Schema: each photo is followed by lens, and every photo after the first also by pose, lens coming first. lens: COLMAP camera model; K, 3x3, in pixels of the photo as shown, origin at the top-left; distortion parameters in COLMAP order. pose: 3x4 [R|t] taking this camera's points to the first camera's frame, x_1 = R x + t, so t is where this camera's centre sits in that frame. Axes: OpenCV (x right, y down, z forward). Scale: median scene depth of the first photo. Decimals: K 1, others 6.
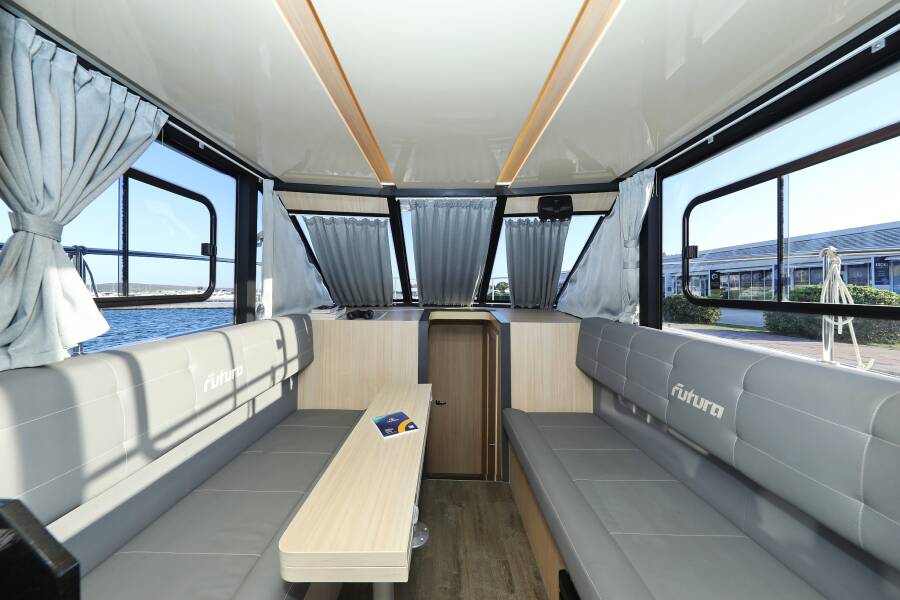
lens RADIAL K [[291.2, 0, 444.5], [0, 291.2, 284.9], [0, 0, 1]] dist [0.001908, -0.000010]
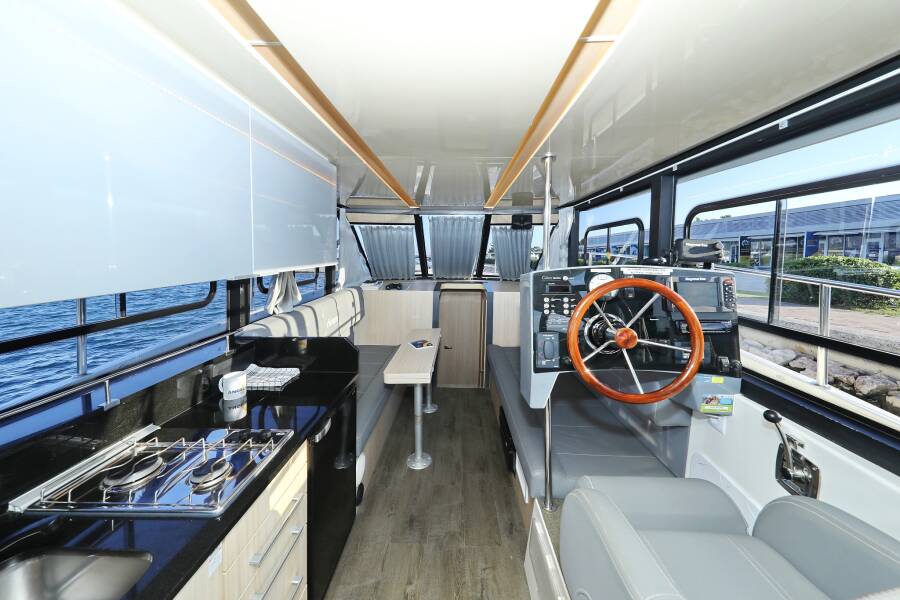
lens RADIAL K [[291.2, 0, 438.4], [0, 291.2, 285.6], [0, 0, 1]] dist [0.001908, -0.000010]
pose [[0.997627, 0.004869, -0.068673, 0.045436], [0.003212, 0.993118, 0.117077, -0.111531], [0.068771, -0.117020, 0.990746, -0.619733]]
